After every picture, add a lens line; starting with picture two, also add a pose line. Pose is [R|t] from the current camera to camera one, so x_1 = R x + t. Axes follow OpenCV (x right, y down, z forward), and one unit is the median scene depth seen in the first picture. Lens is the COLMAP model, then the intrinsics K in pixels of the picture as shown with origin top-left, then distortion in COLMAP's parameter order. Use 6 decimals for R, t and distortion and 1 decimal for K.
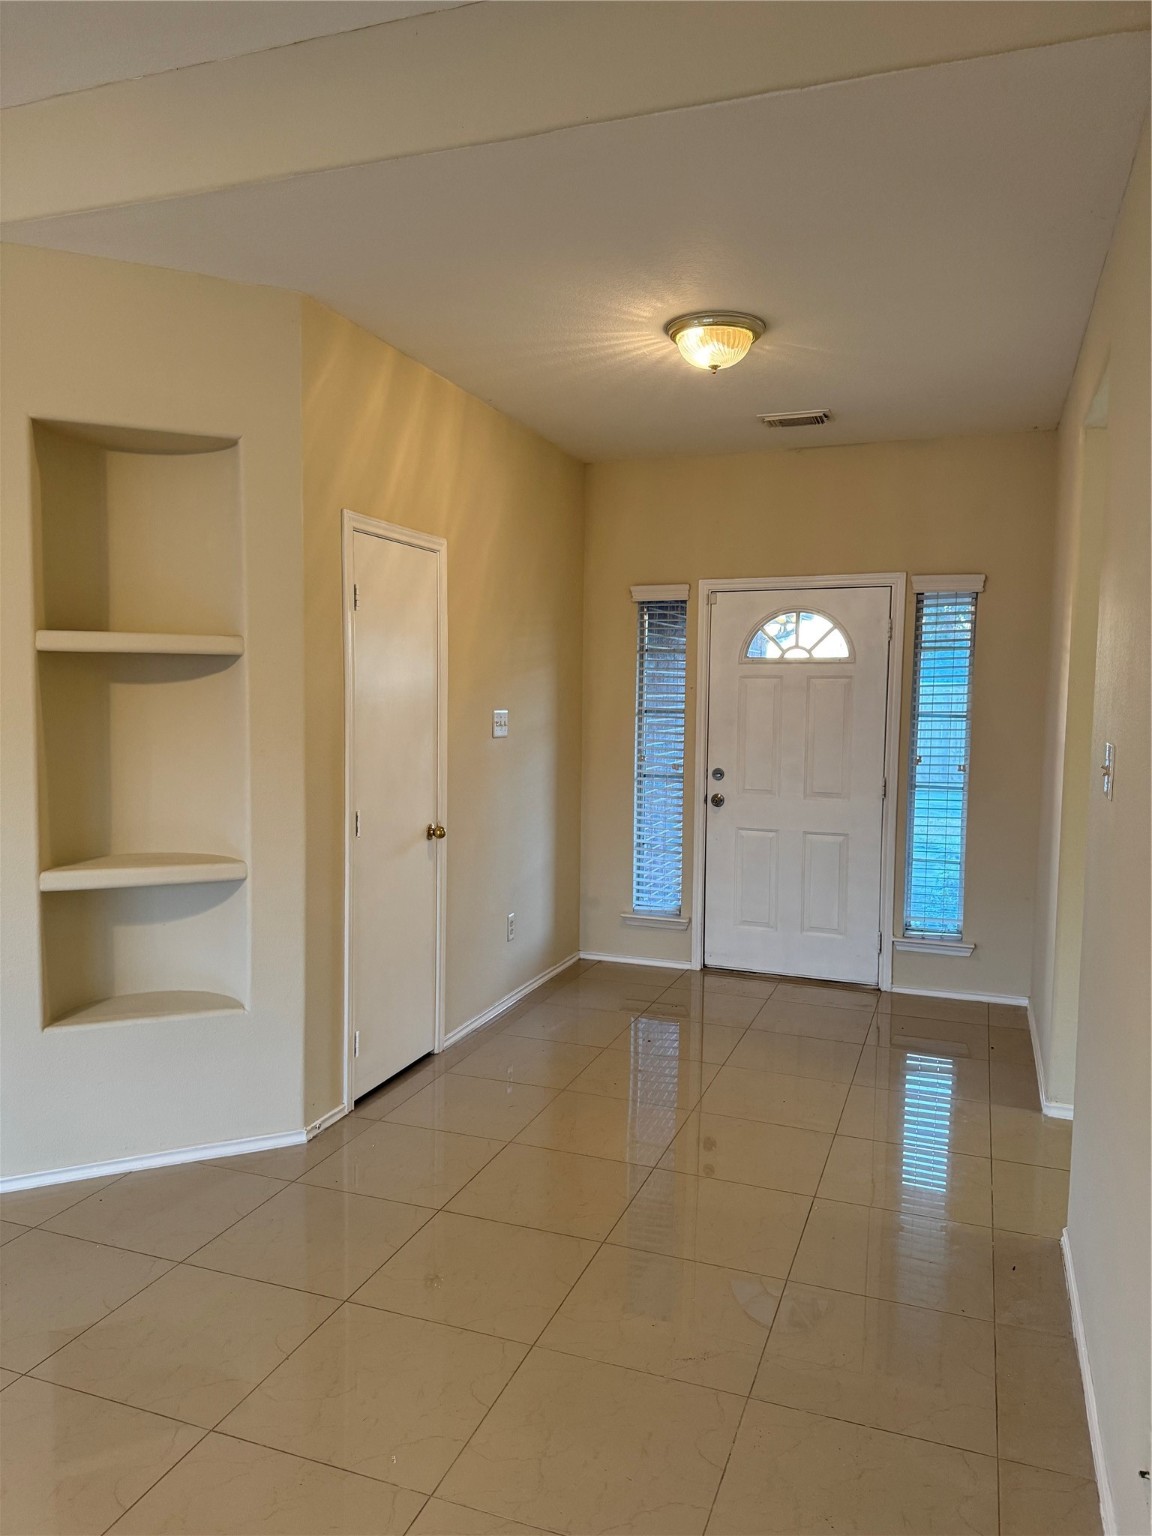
lens RADIAL K [[1069.9, 0, 576.0], [0, 1069.9, 768.0], [0, 0, 1]] dist [0.064331, 0.000086]
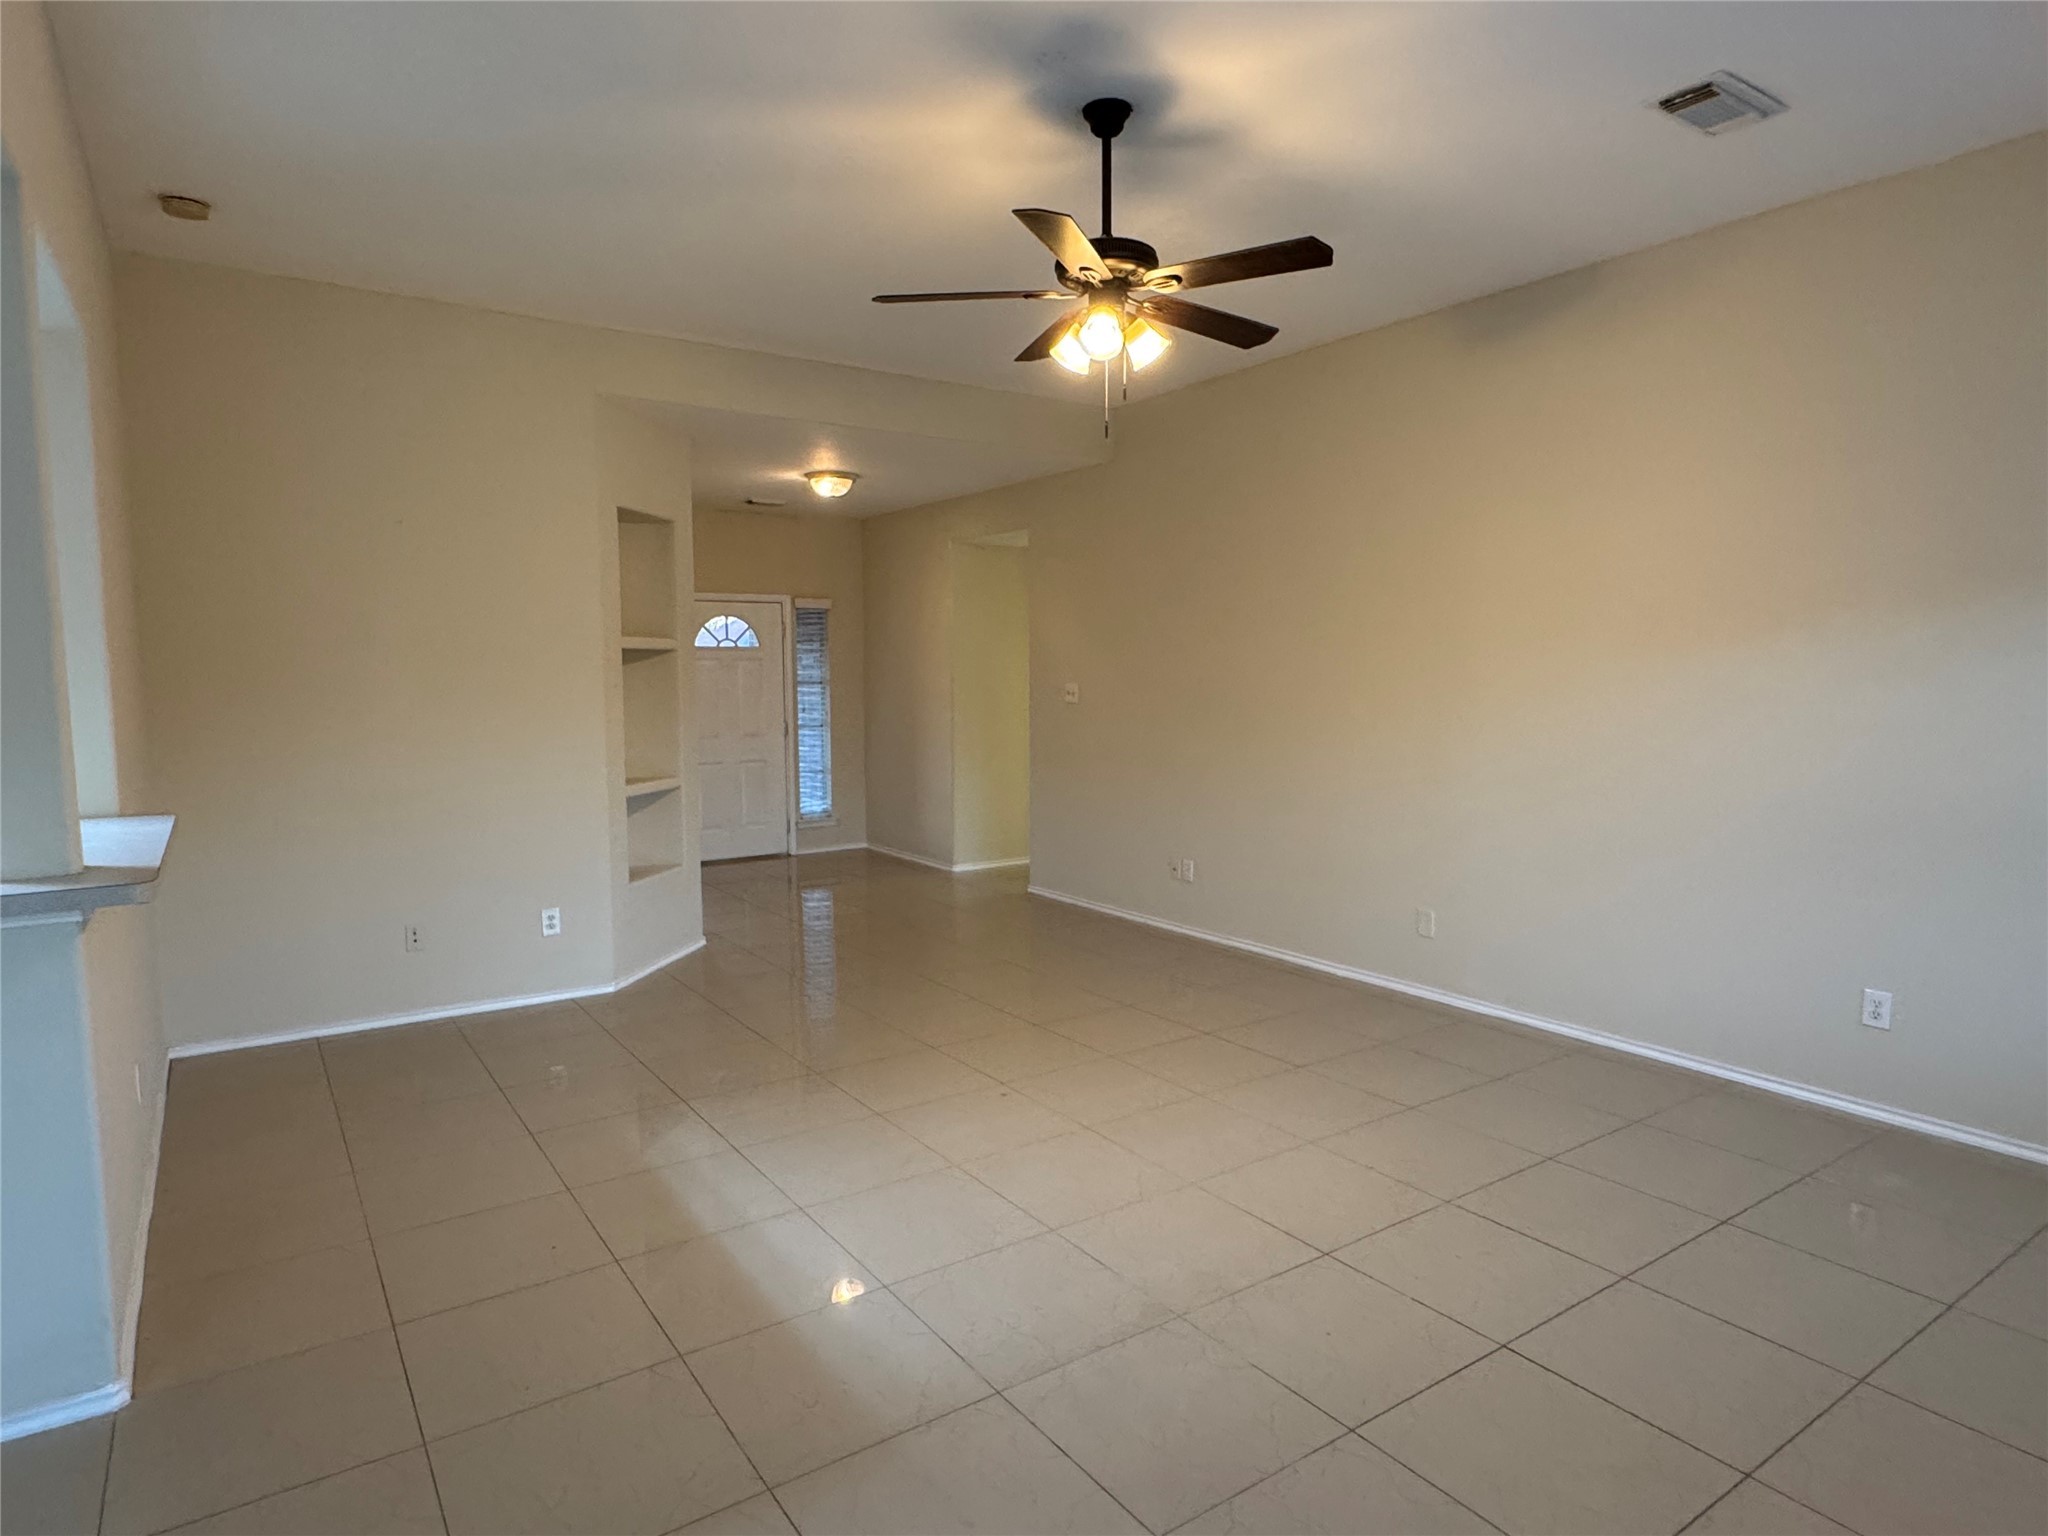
lens RADIAL K [[1167.7, 0, 1023.1], [0, 1167.7, 772.9], [0, 0, 1]] dist [0.001935, -0.000067]
pose [[0.570061, -0.082220, 0.817478, -0.940520], [0.065757, 0.996354, 0.054356, 0.012844], [-0.818967, 0.022769, 0.573389, -0.286969]]
